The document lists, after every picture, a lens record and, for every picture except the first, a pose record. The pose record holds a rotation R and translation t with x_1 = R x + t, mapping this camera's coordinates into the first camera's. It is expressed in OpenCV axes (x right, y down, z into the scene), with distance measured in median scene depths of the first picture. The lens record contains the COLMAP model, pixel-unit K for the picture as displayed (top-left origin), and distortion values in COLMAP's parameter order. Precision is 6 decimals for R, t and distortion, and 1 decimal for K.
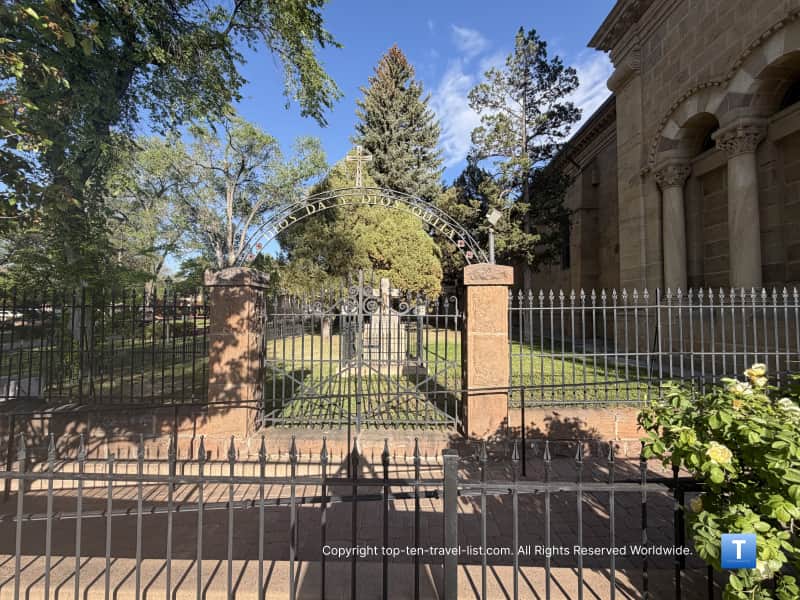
lens RADIAL K [[347.5, 0, 399.0], [0, 347.5, 301.3], [0, 0, 1]] dist [0.002447, 0.000258]
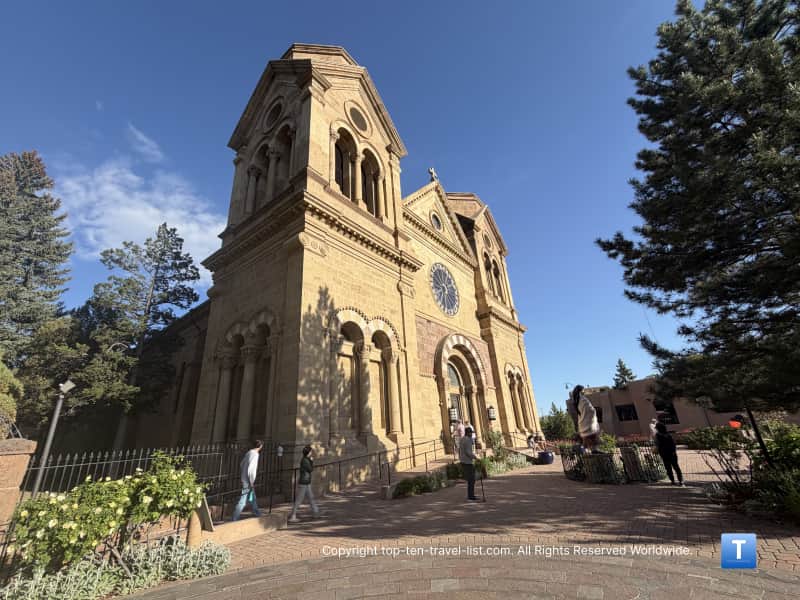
lens RADIAL K [[347.5, 0, 399.7], [0, 347.5, 298.5], [0, 0, 1]] dist [0.002447, 0.000258]
pose [[0.616004, 0.259579, 0.743746, -0.006585], [0.034095, 0.934478, -0.354386, -0.023215], [-0.787005, 0.243661, 0.566792, -0.388211]]
